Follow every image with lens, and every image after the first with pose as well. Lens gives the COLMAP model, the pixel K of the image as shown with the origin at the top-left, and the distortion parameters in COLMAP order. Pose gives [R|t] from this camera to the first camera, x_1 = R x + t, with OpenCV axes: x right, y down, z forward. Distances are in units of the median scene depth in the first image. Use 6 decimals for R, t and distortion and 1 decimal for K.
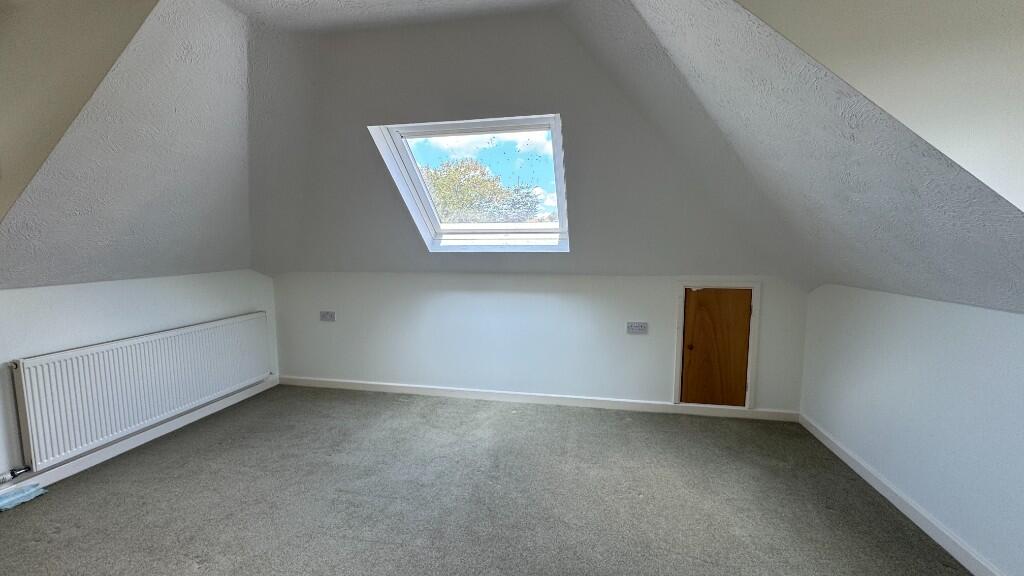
lens RADIAL K [[410.4, 0, 512.0], [0, 410.4, 288.0], [0, 0, 1]] dist [-0.002335, -0.000311]
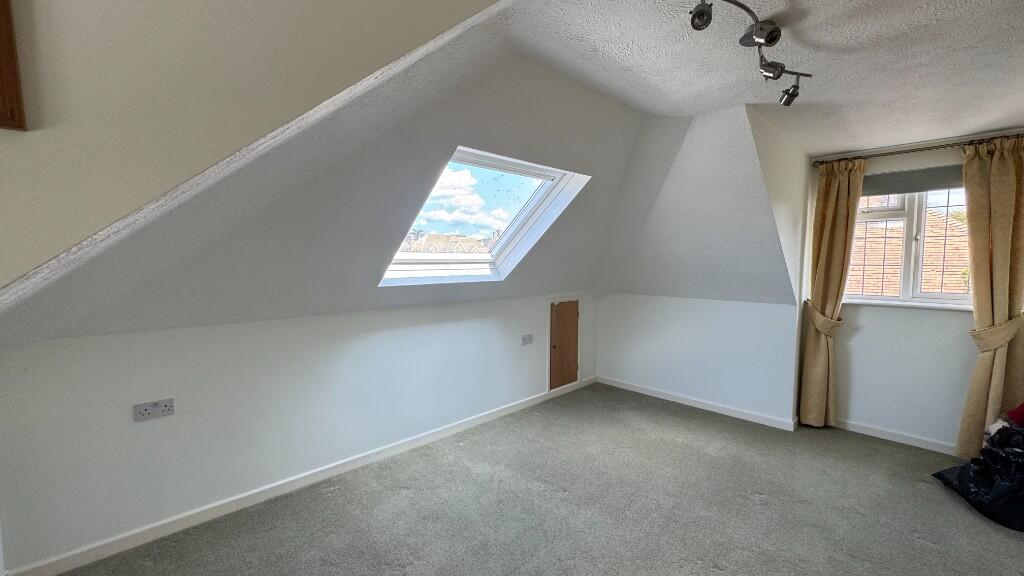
lens RADIAL K [[410.4, 0, 512.0], [0, 410.4, 288.0], [0, 0, 1]] dist [-0.002335, -0.000311]
pose [[0.574335, -0.055985, 0.816704, -0.737637], [0.087394, 0.996150, 0.006828, -0.069864], [-0.813942, 0.067454, 0.577017, 0.321141]]
